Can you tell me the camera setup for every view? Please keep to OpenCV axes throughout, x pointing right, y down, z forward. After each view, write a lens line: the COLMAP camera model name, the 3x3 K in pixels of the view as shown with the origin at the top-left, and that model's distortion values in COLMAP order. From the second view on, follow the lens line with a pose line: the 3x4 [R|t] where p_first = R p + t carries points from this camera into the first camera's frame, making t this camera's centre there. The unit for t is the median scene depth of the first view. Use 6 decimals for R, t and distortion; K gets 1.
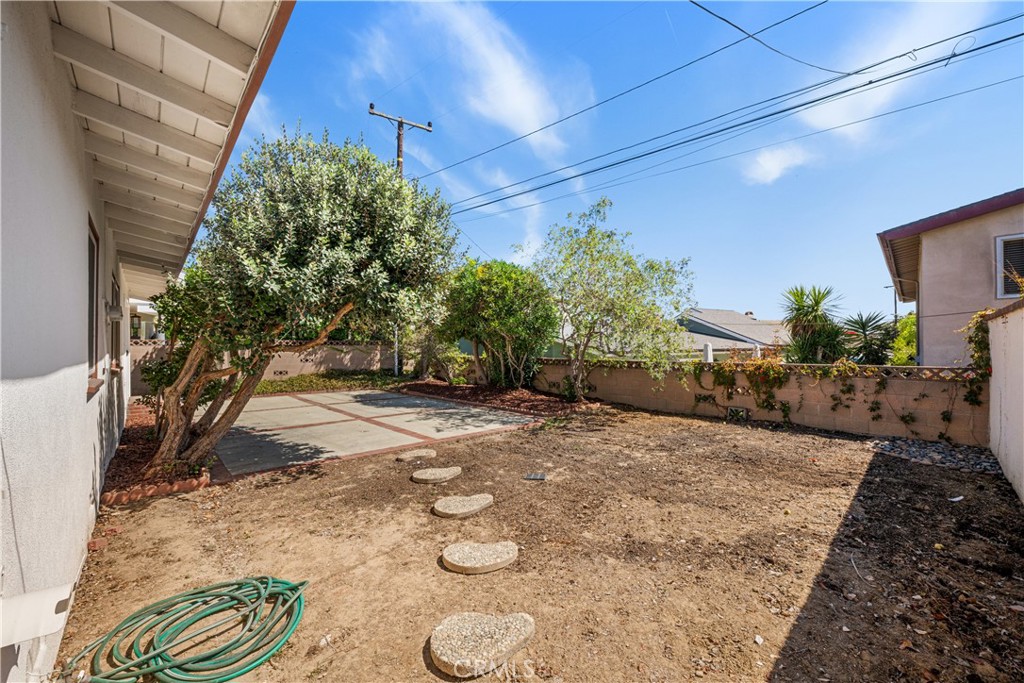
lens RADIAL K [[403.0, 0, 517.4], [0, 403.0, 348.1], [0, 0, 1]] dist [-0.007002, -0.000120]
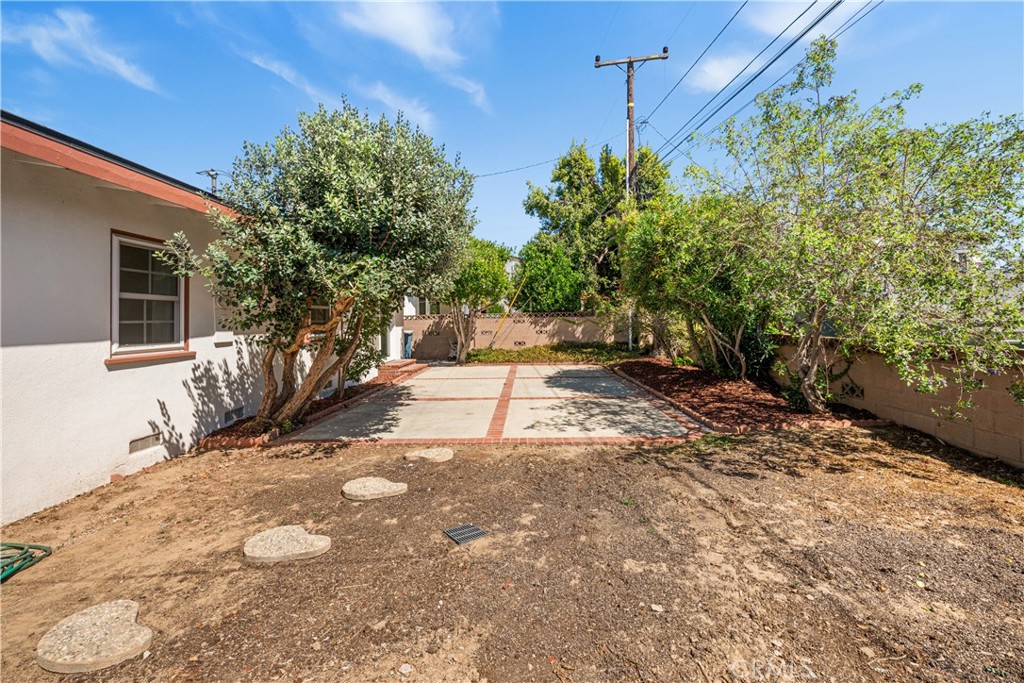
lens RADIAL K [[422.8, 0, 514.7], [0, 422.8, 309.9], [0, 0, 1]] dist [0.000175, 0.000097]
pose [[0.720780, -0.023556, -0.692763, 0.520220], [0.012373, 0.999700, -0.021119, -0.011336], [0.693053, 0.006651, 0.720856, 0.534354]]
